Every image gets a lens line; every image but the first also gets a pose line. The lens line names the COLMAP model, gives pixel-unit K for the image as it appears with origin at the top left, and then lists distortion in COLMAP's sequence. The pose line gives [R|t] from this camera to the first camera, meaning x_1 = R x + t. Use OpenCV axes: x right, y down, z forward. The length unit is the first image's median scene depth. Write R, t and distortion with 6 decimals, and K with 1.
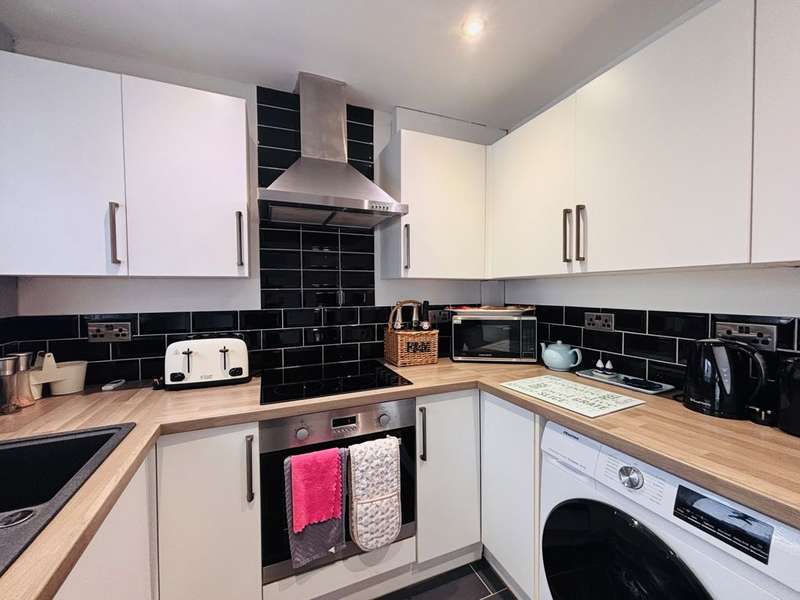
lens RADIAL K [[322.0, 0, 403.1], [0, 322.0, 299.4], [0, 0, 1]] dist [-0.003793, -0.000470]
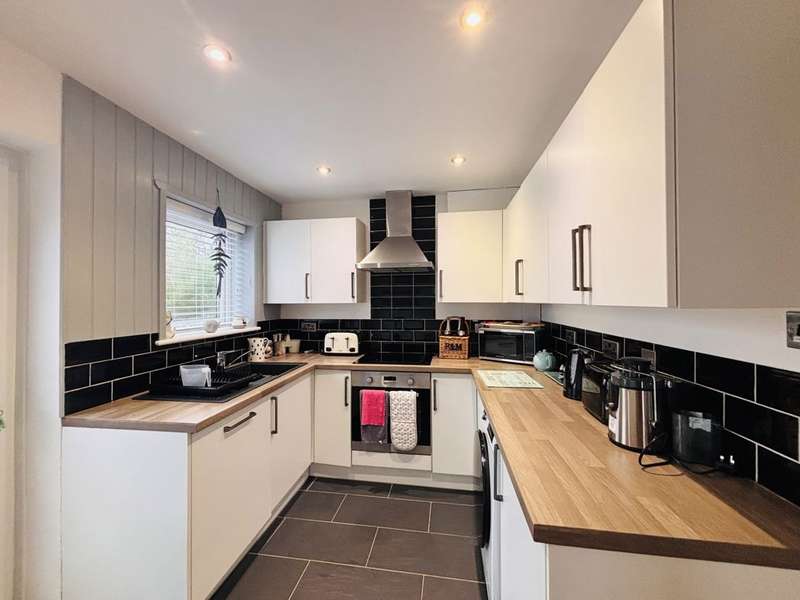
lens RADIAL K [[323.3, 0, 399.3], [0, 323.3, 299.0], [0, 0, 1]] dist [0.000989, -0.000617]
pose [[0.849028, -0.001081, -0.528347, 0.801330], [-0.016697, 0.999444, -0.028876, -0.039955], [0.528084, 0.033339, 0.848538, -0.569819]]
